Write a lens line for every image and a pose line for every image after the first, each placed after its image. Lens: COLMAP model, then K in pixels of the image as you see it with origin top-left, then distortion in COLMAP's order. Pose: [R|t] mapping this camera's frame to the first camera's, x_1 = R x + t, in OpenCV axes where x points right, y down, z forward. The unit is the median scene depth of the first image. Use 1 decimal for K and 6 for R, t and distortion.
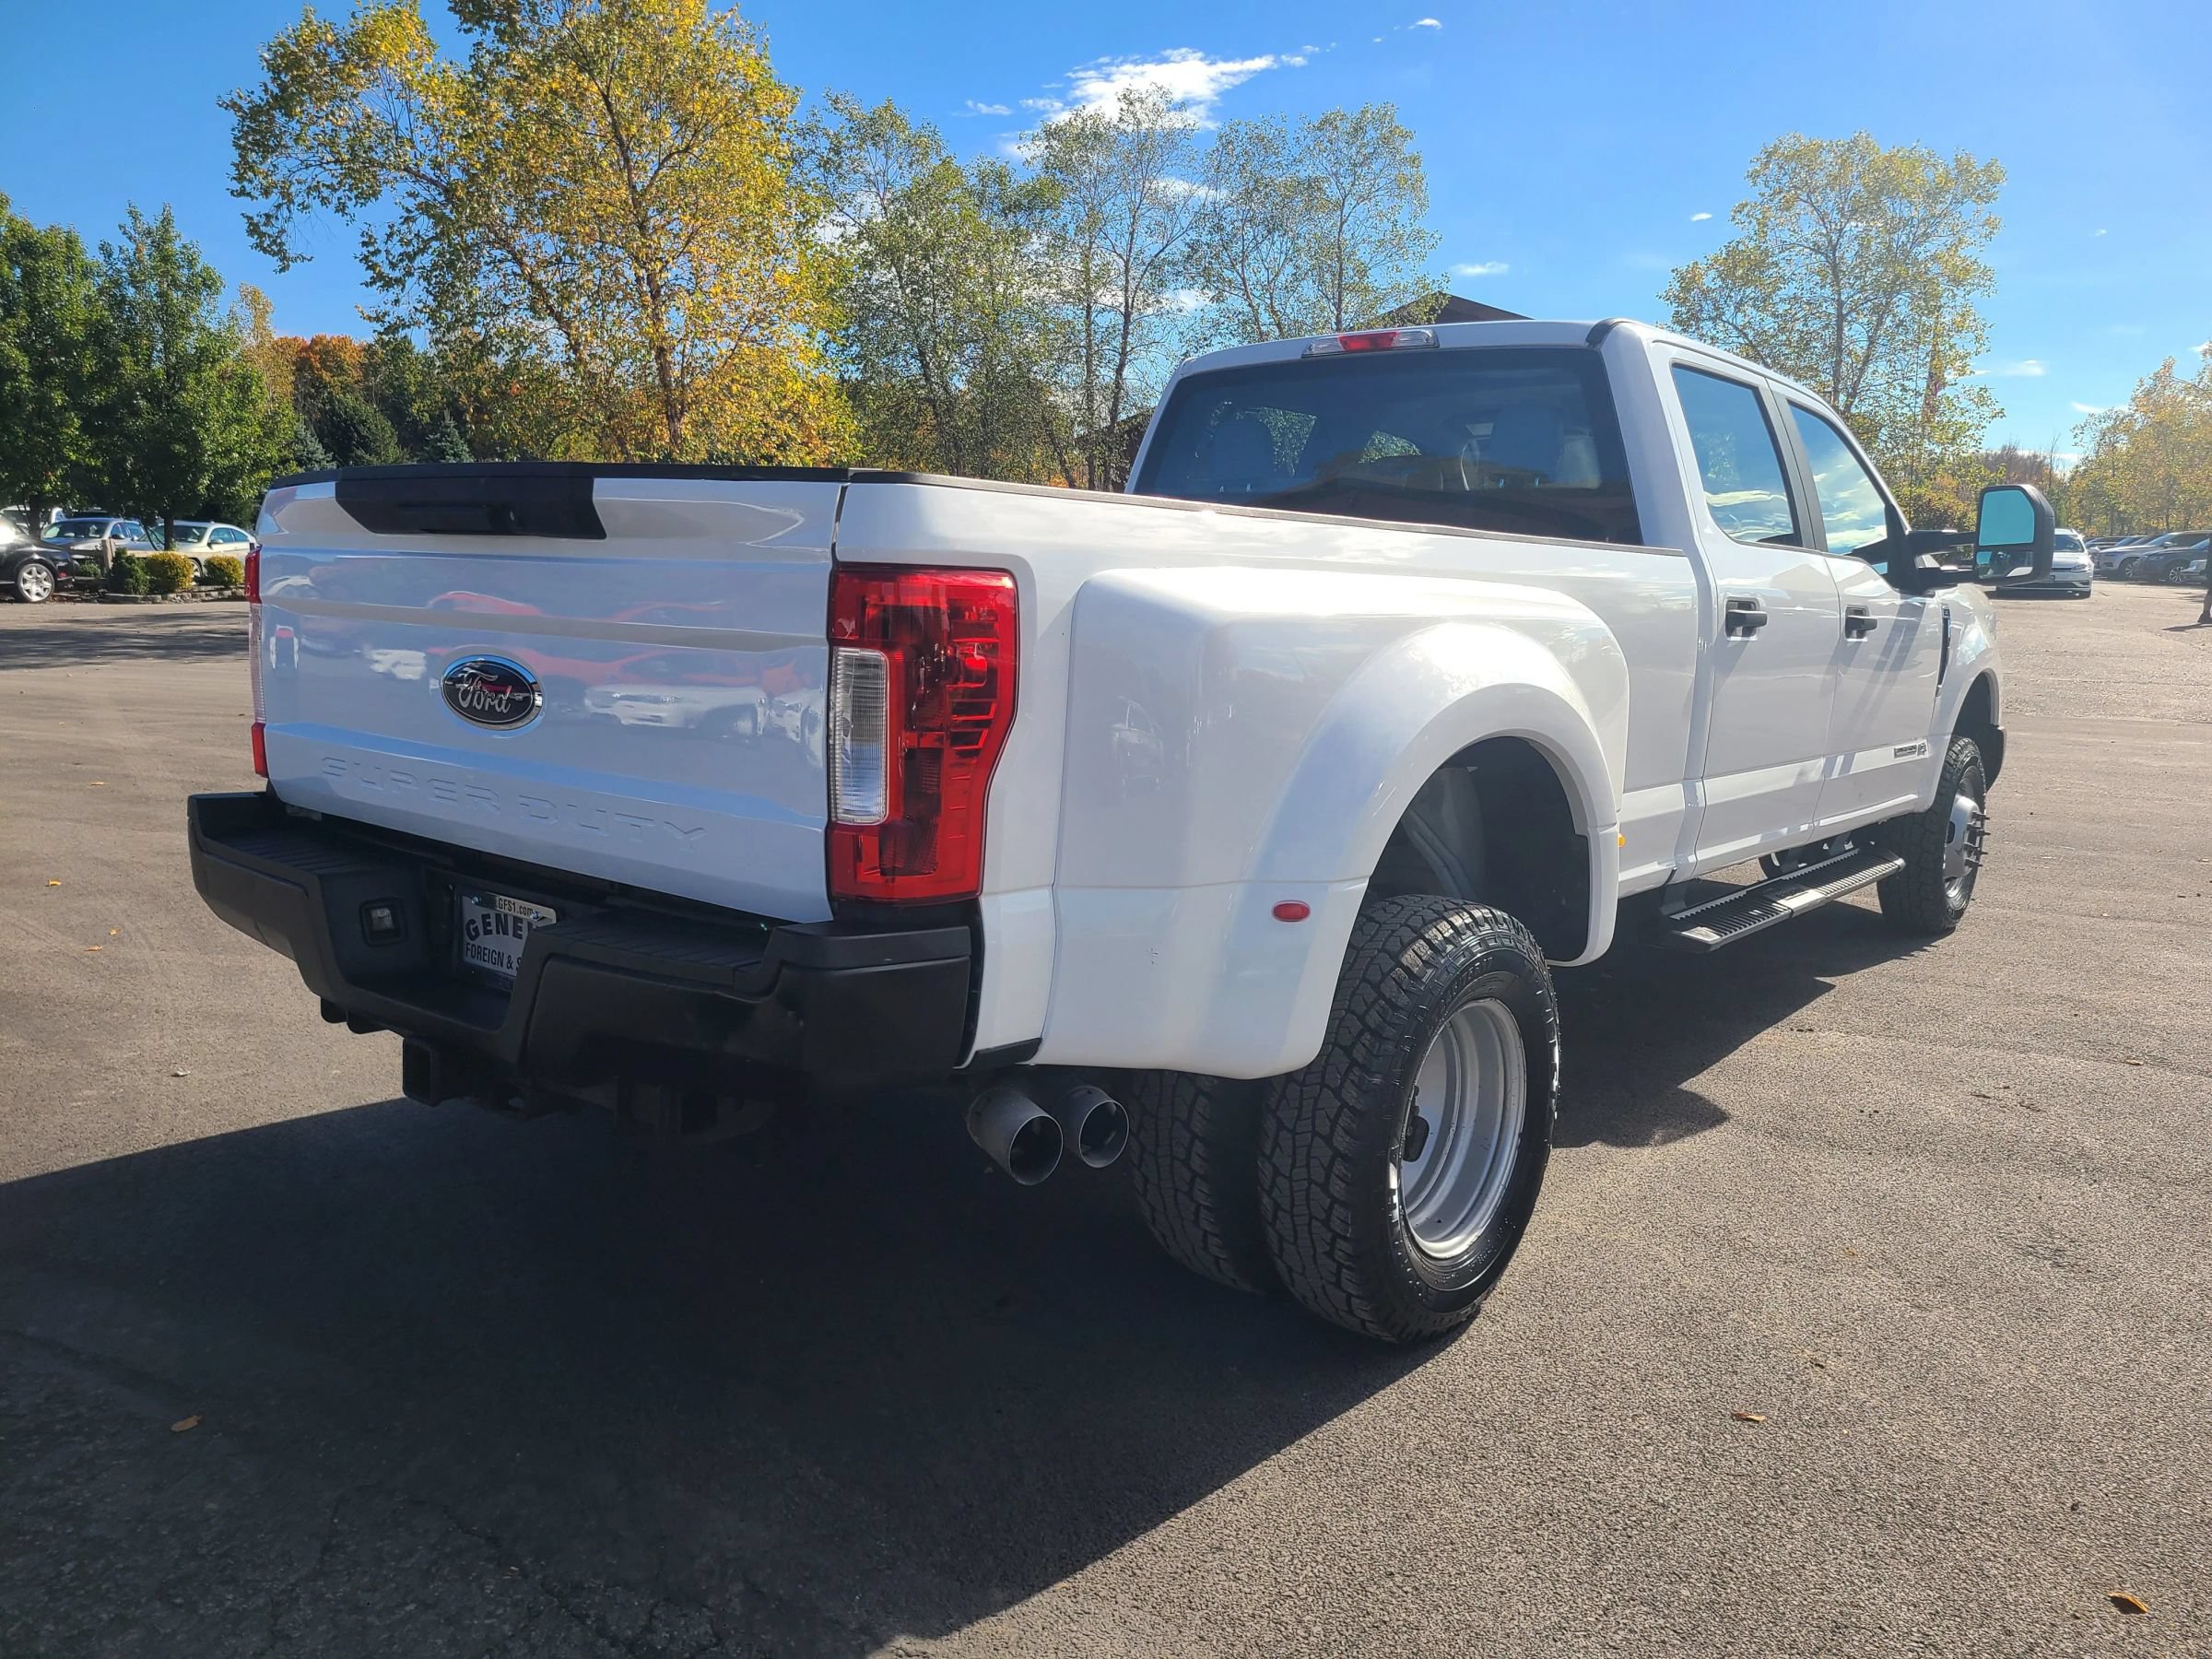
lens RADIAL K [[1639.8, 0, 1098.5], [0, 1639.8, 827.3], [0, 0, 1]] dist [0.064693, -0.045355]
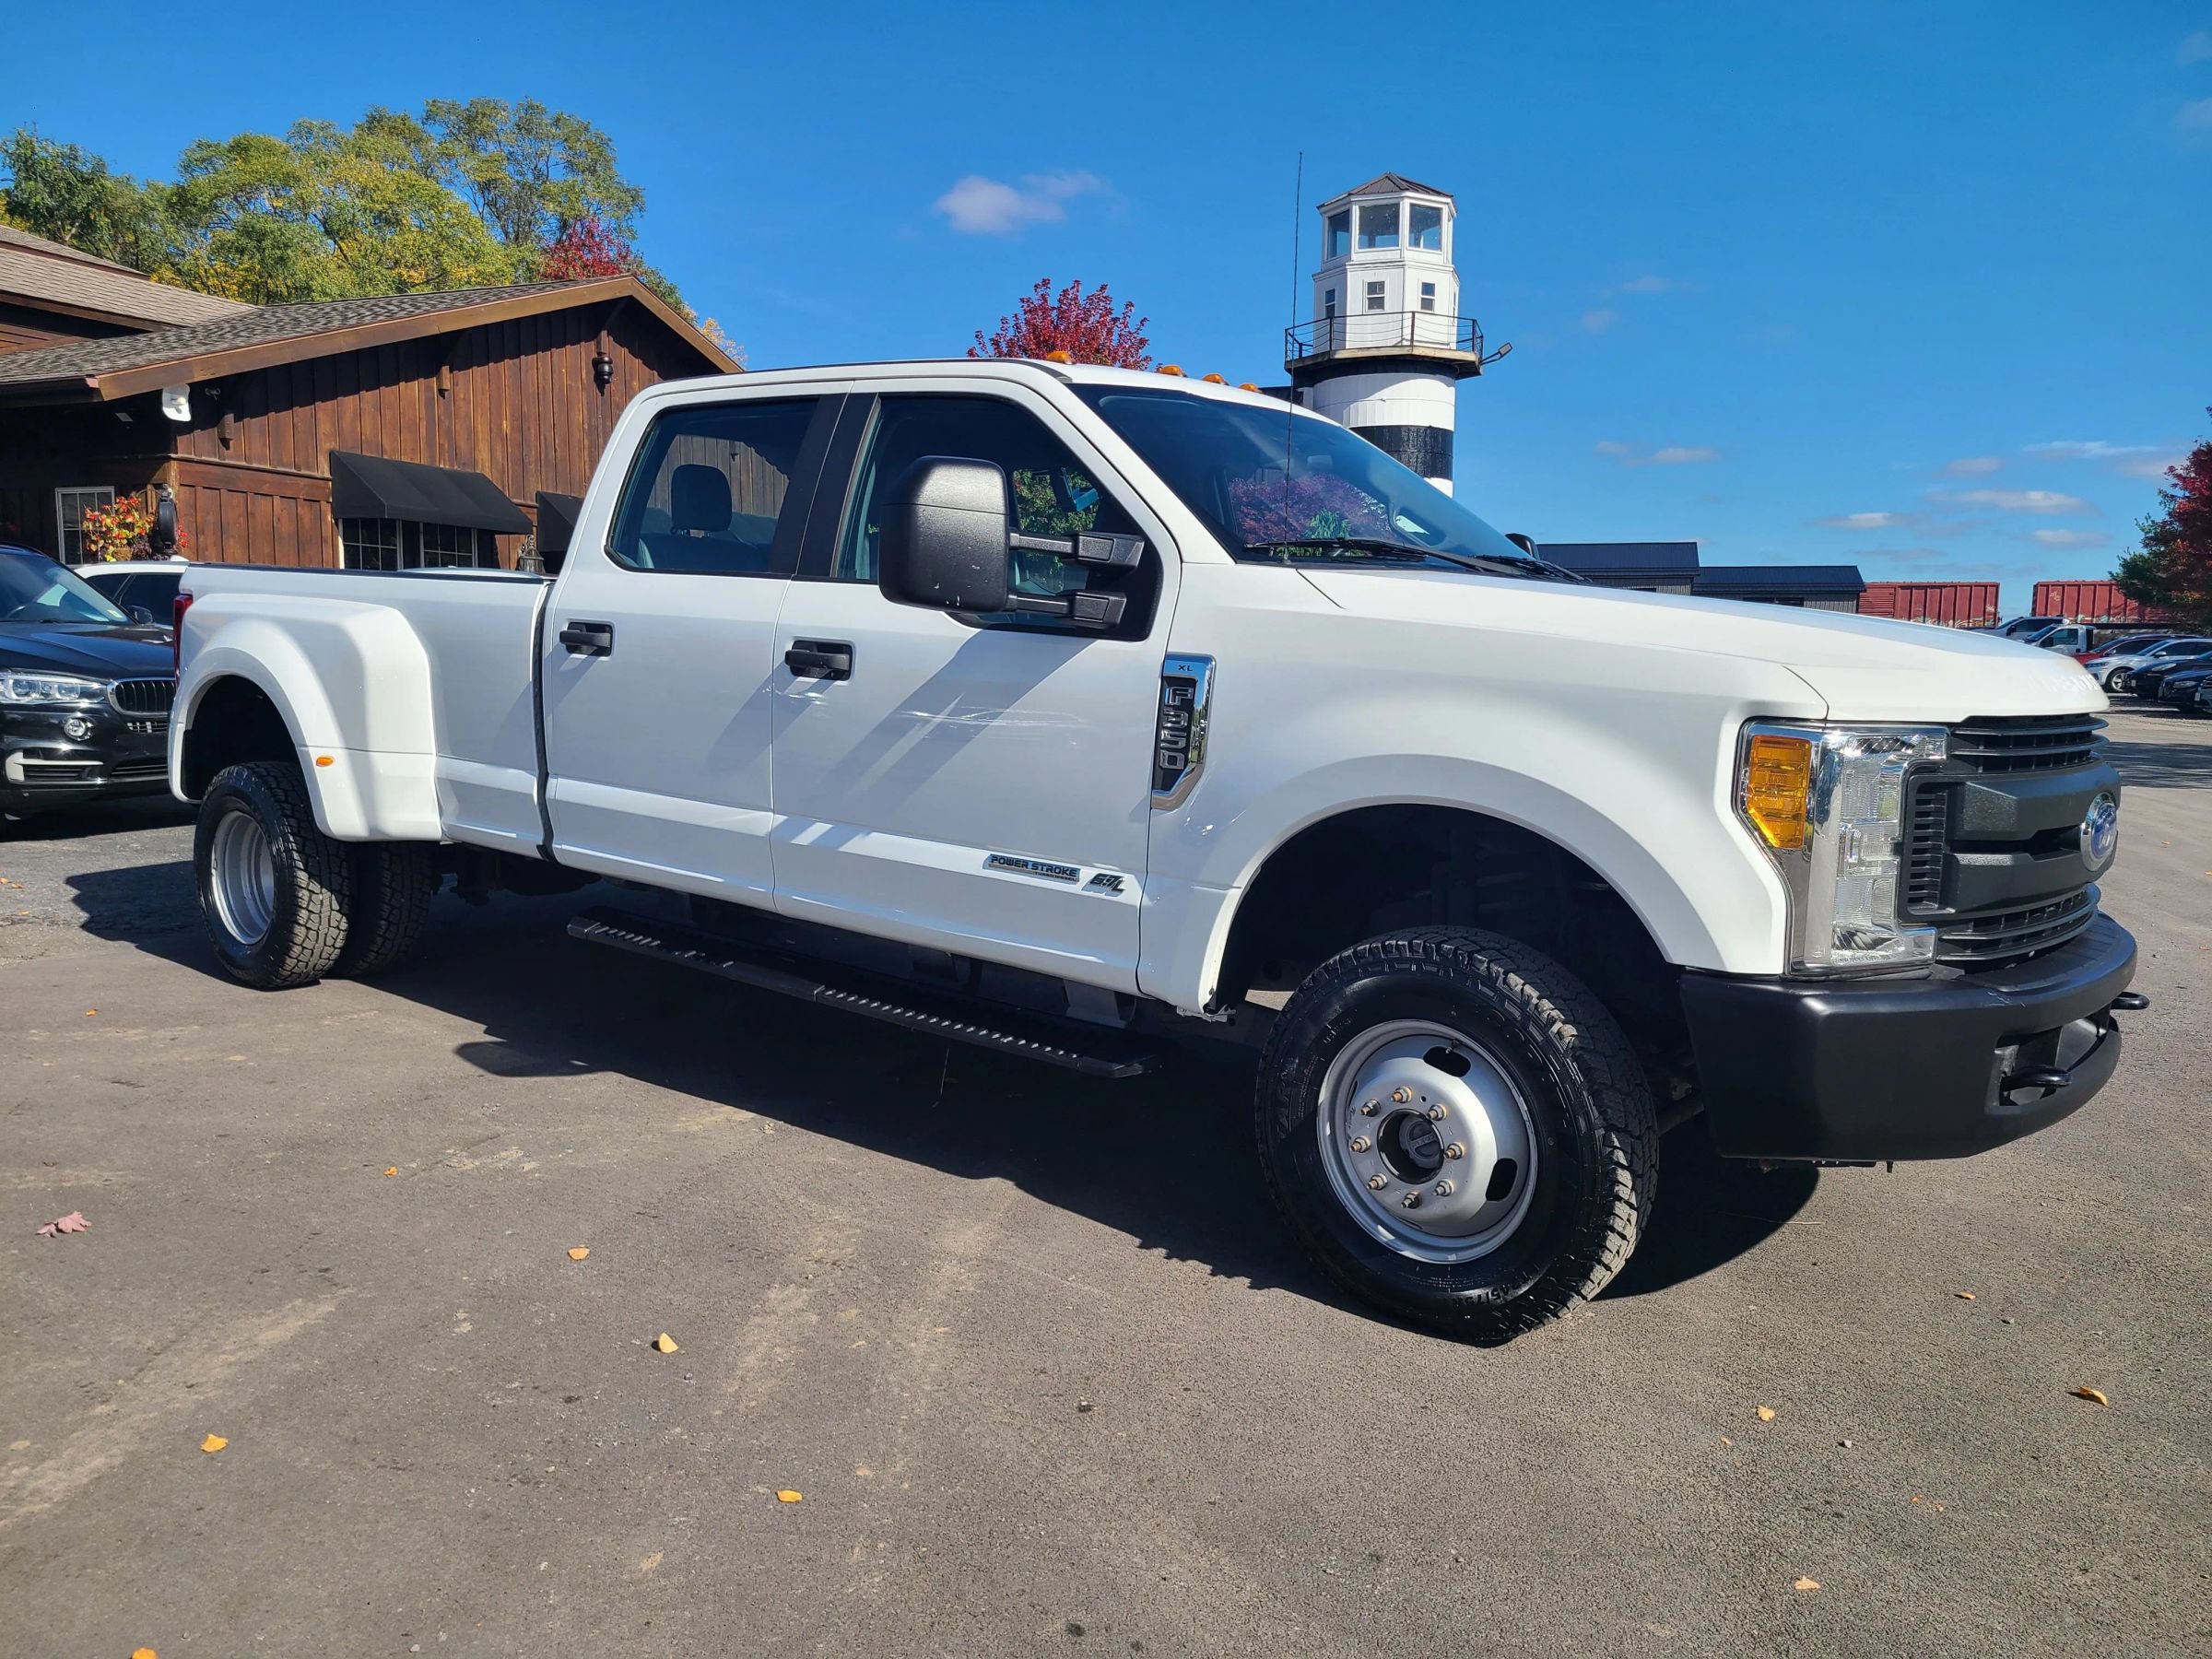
lens RADIAL K [[1639.8, 0, 1115.0], [0, 1639.8, 843.9], [0, 0, 1]] dist [0.064693, -0.045355]
pose [[0.013778, 0.103805, -0.994502, 0.199022], [-0.186902, 0.977334, 0.099424, -0.022221], [0.982282, 0.184504, 0.032867, 0.177041]]
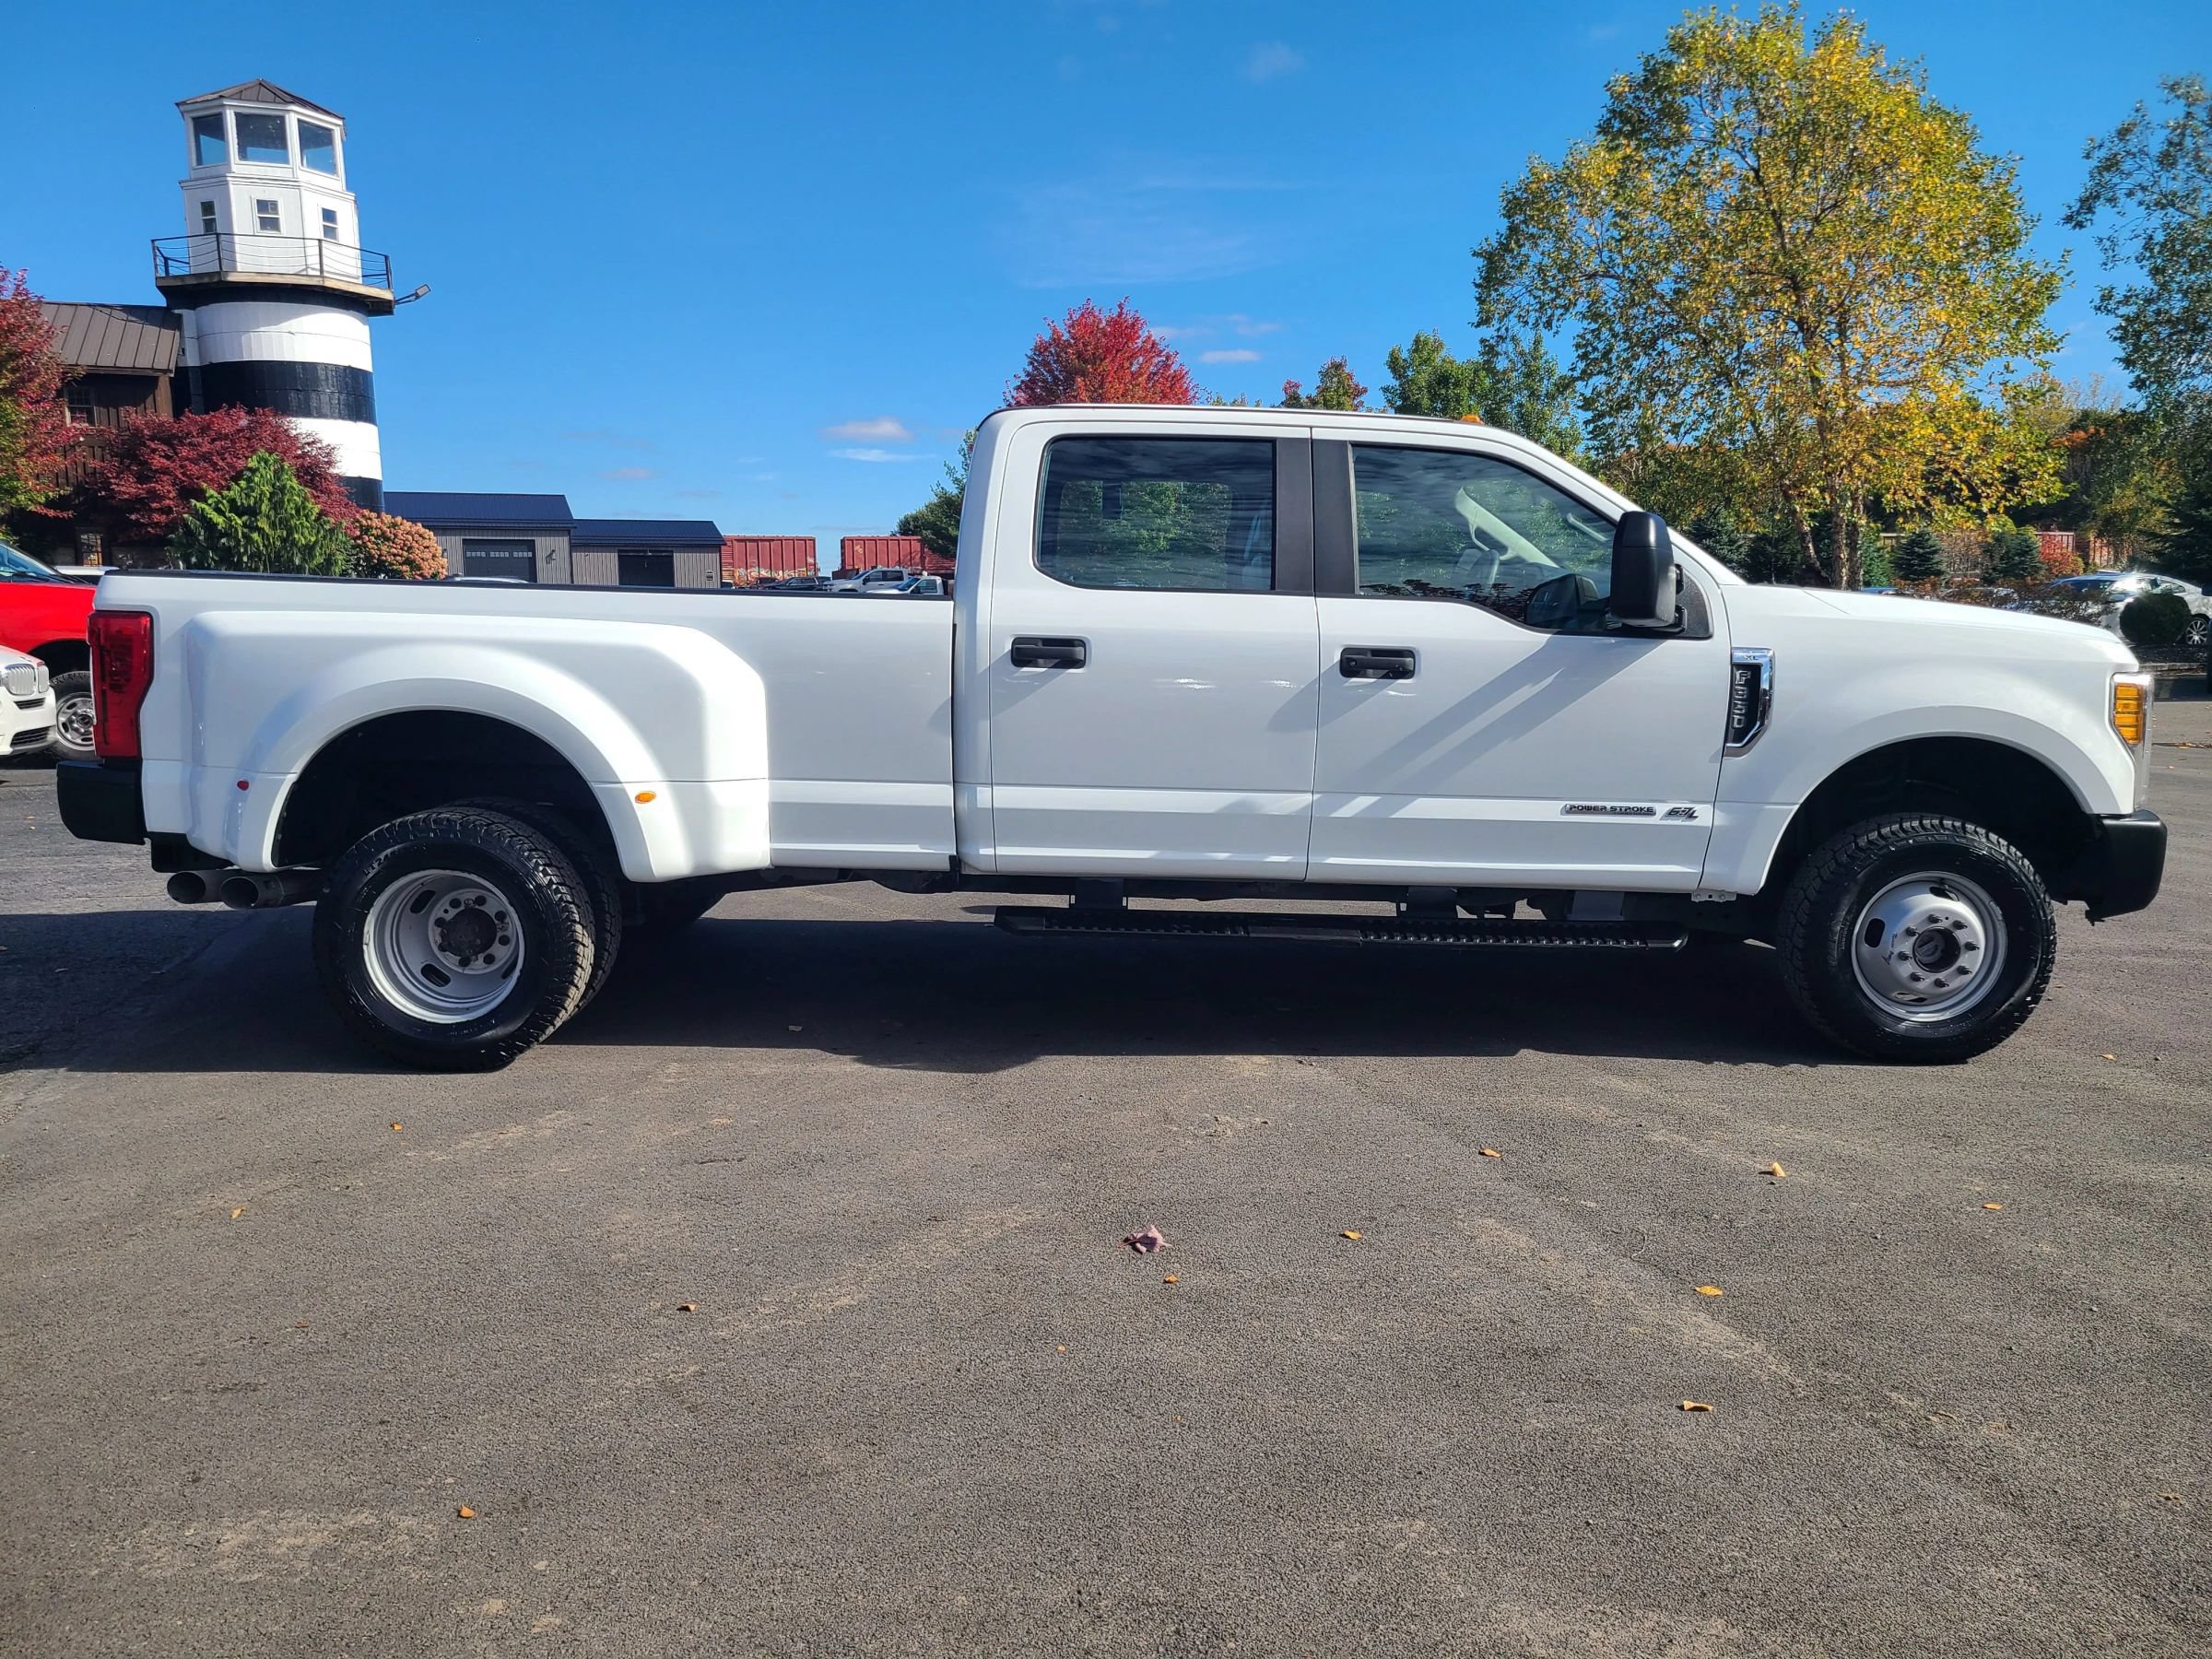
lens RADIAL K [[1639.8, 0, 1097.3], [0, 1639.8, 813.7], [0, 0, 1]] dist [0.064693, -0.045355]
pose [[0.638778, 0.078563, -0.765370, 0.173401], [-0.114083, 0.993448, 0.006761, -0.003295], [0.760886, 0.082997, 0.643555, 0.038563]]
